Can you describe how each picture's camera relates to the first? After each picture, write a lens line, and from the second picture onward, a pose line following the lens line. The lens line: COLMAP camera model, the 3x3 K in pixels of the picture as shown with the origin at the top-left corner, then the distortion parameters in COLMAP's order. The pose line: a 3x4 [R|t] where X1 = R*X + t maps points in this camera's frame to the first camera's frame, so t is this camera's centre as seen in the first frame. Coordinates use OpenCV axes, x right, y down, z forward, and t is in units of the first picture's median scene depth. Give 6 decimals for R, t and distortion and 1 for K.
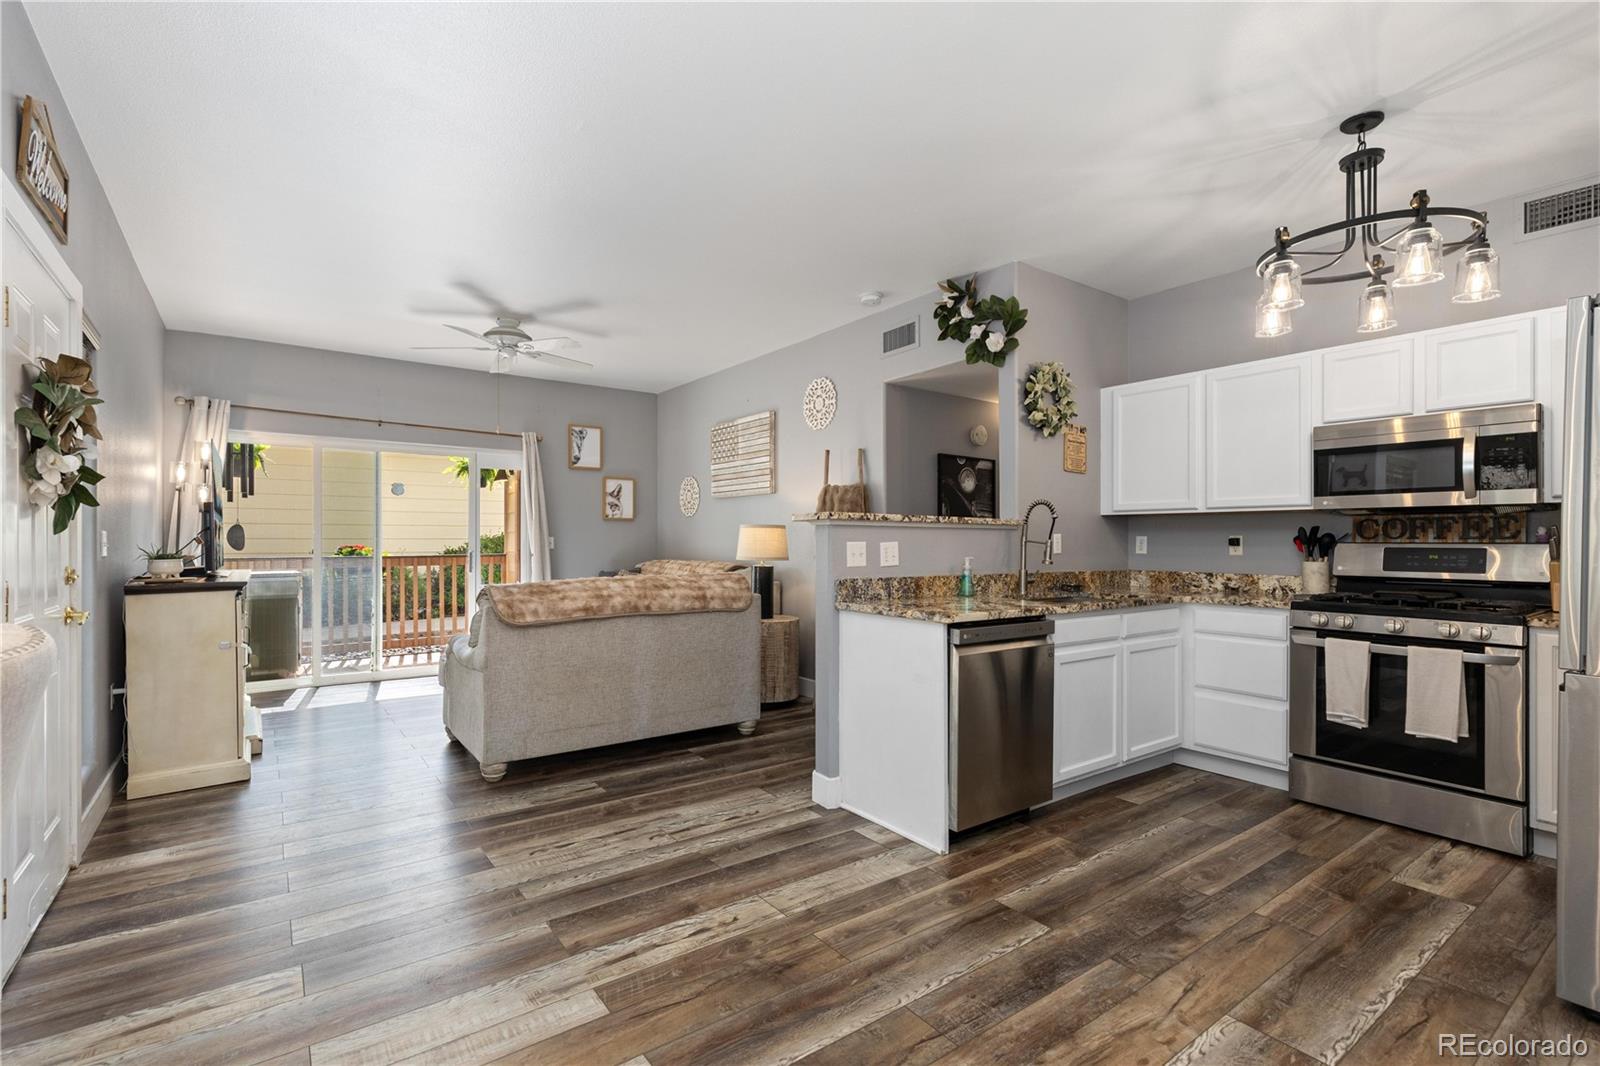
lens RADIAL K [[731.3, 0, 783.3], [0, 731.3, 524.3], [0, 0, 1]] dist [0.009062, -0.001424]
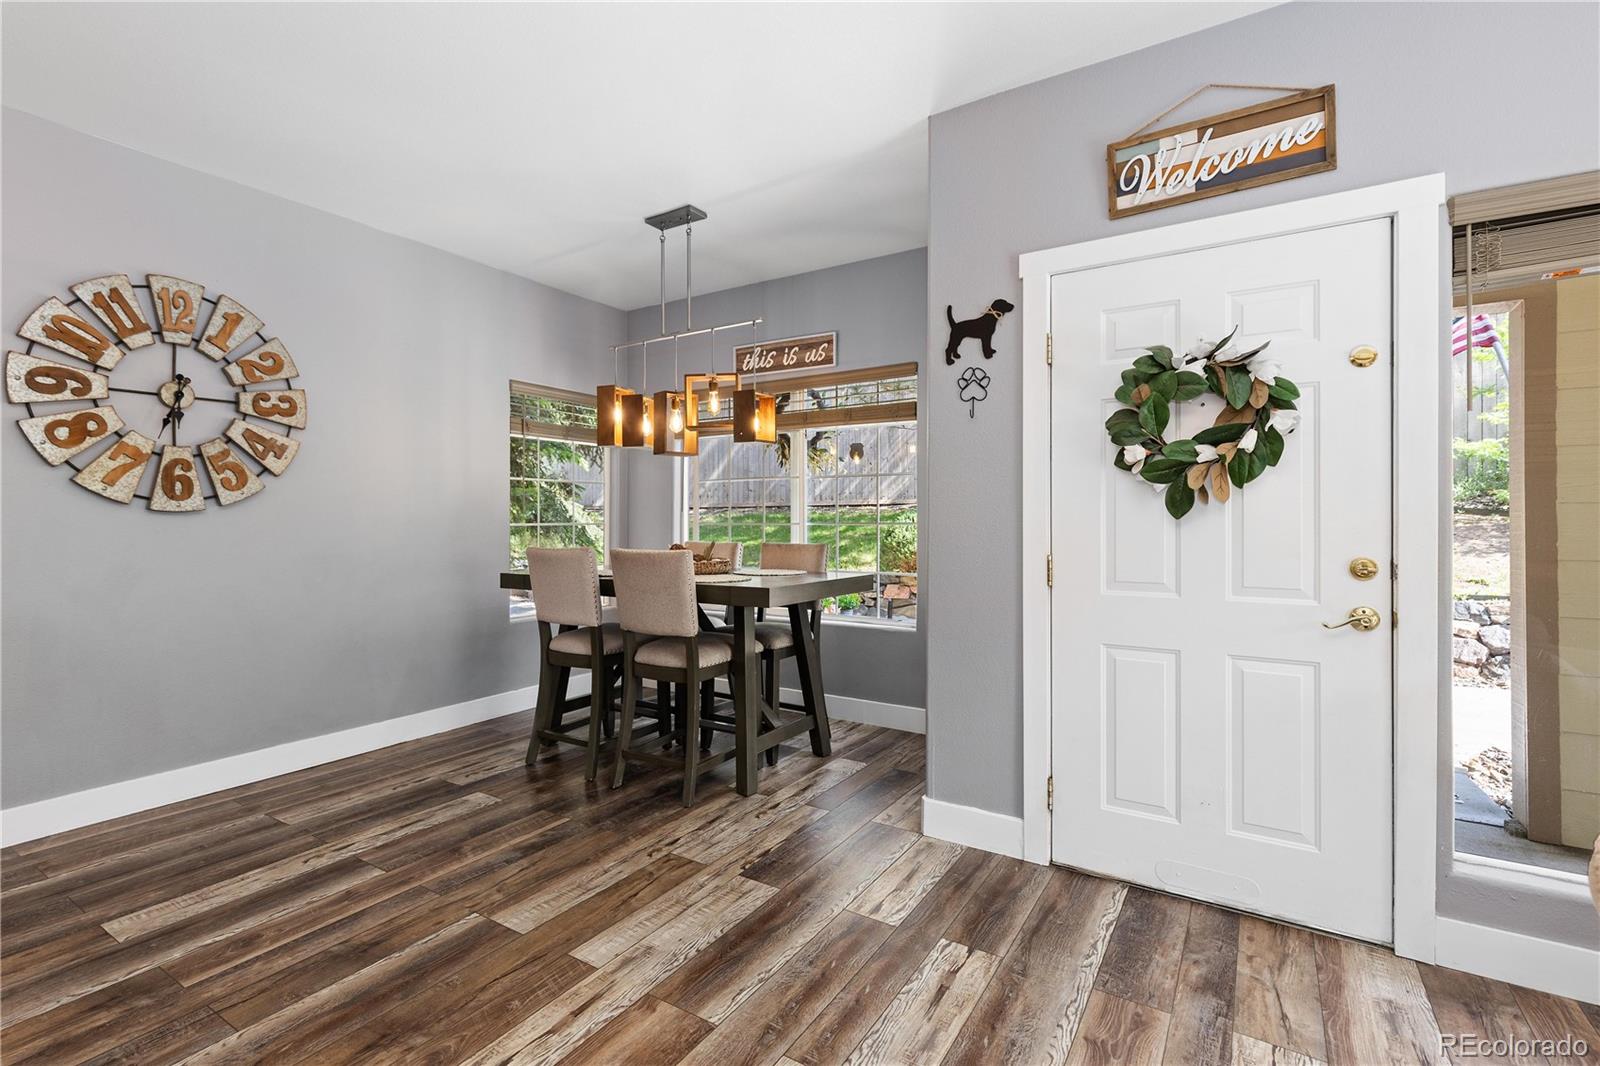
lens RADIAL K [[731.3, 0, 787.5], [0, 731.3, 519.3], [0, 0, 1]] dist [0.009062, -0.001424]
pose [[-0.929562, -0.000958, -0.368666, -0.066211], [0.008807, 0.999654, -0.024804, 0.021397], [0.368562, -0.026304, -0.929231, 1.072028]]
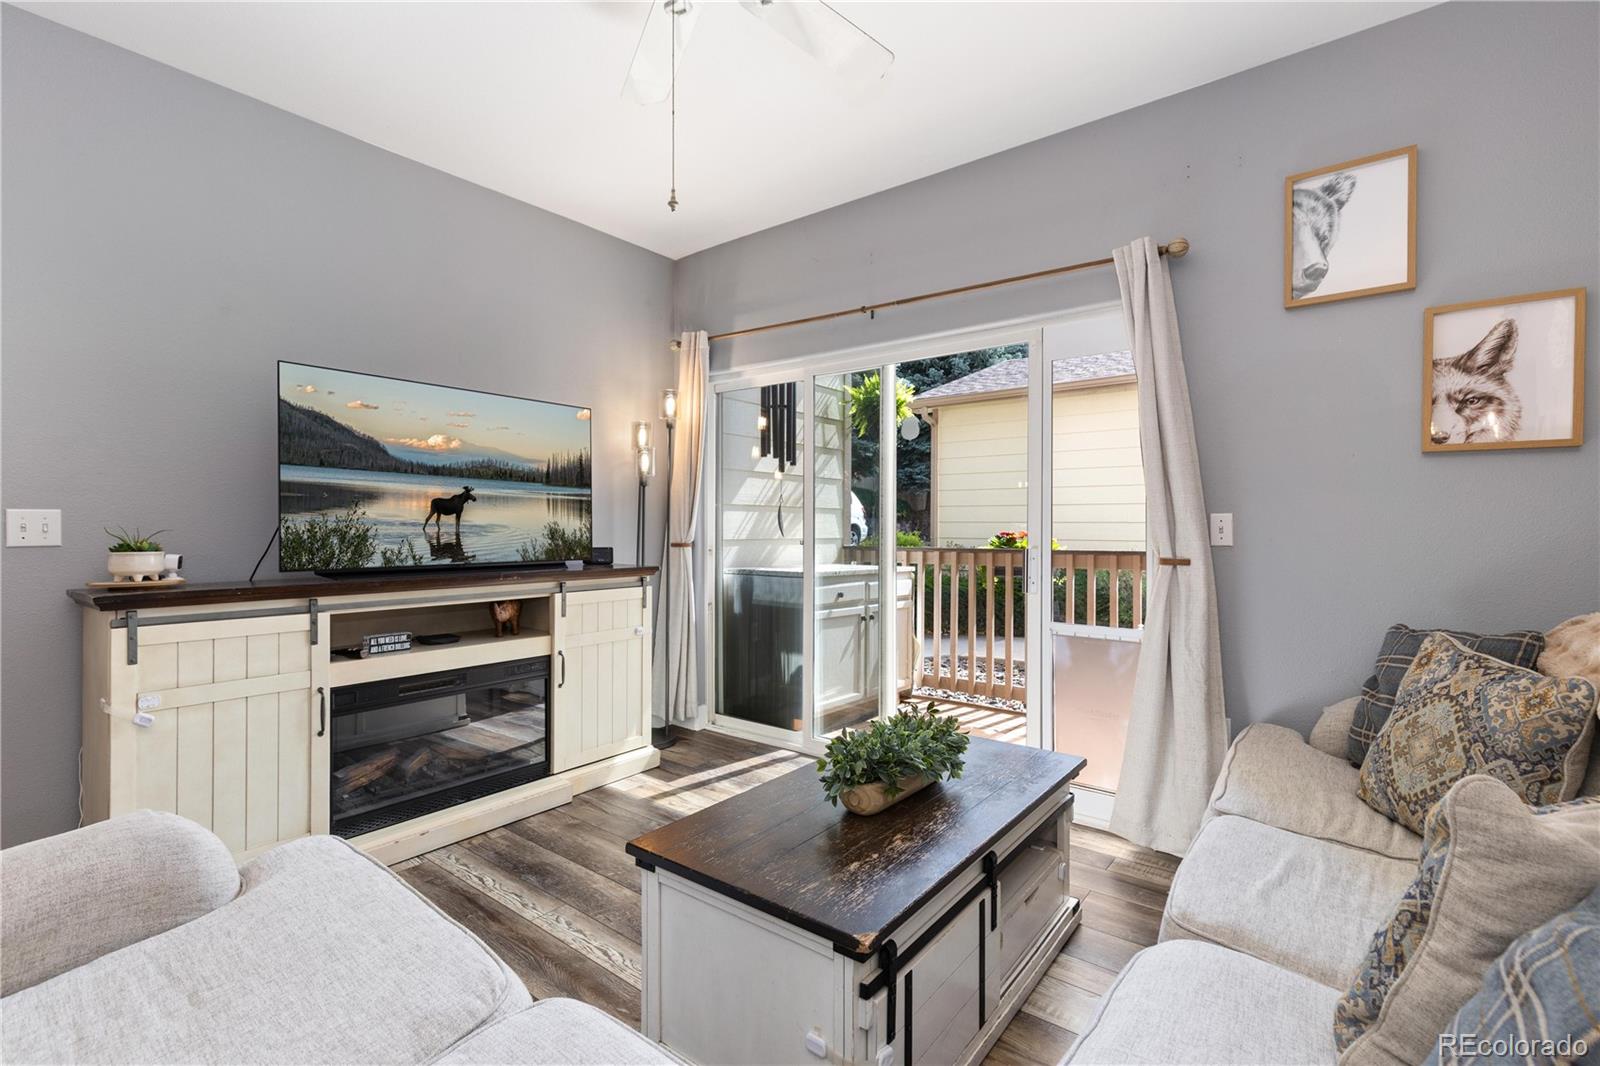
lens RADIAL K [[731.3, 0, 805.1], [0, 731.3, 519.2], [0, 0, 1]] dist [0.009062, -0.001424]
pose [[0.268914, -0.005902, -0.963146, -0.049431], [0.021562, 0.999767, -0.000106, 0.030275], [0.962923, -0.020739, 0.268979, 1.338370]]
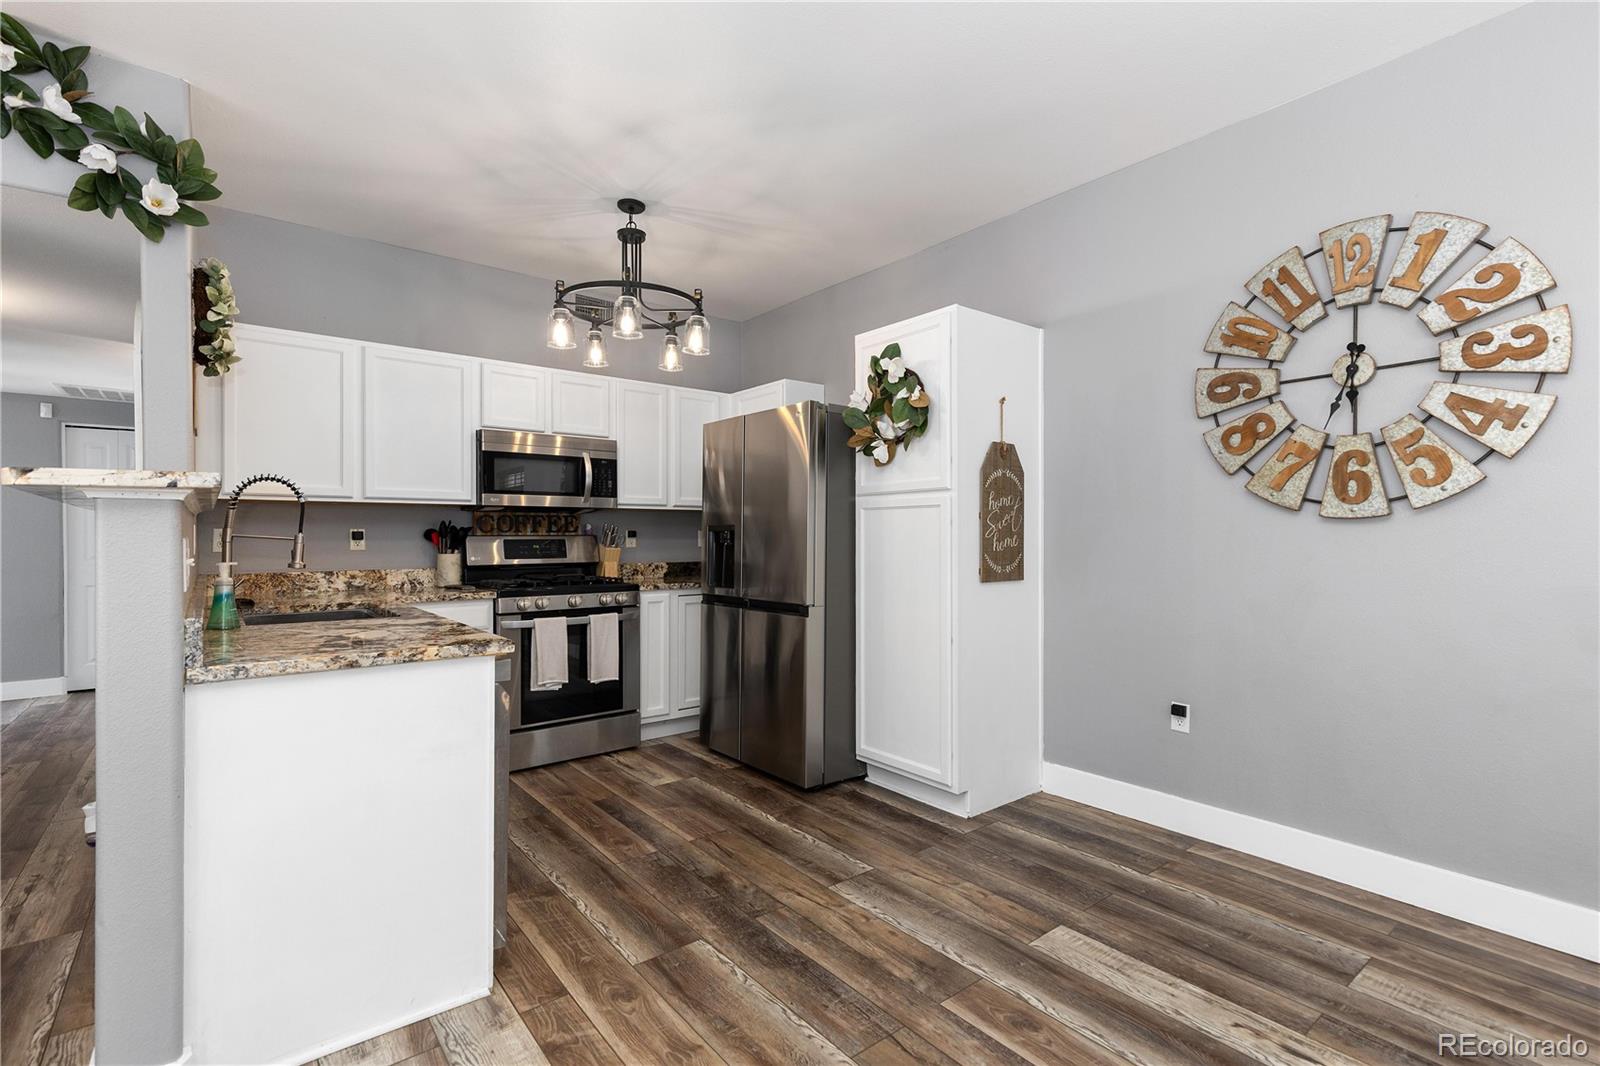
lens RADIAL K [[731.3, 0, 795.8], [0, 731.3, 531.2], [0, 0, 1]] dist [0.009062, -0.001424]
pose [[-0.054368, 0.002290, 0.998518, -0.362479], [-0.021904, 0.999754, -0.003485, 0.010870], [-0.998281, -0.022061, -0.054305, 0.567056]]
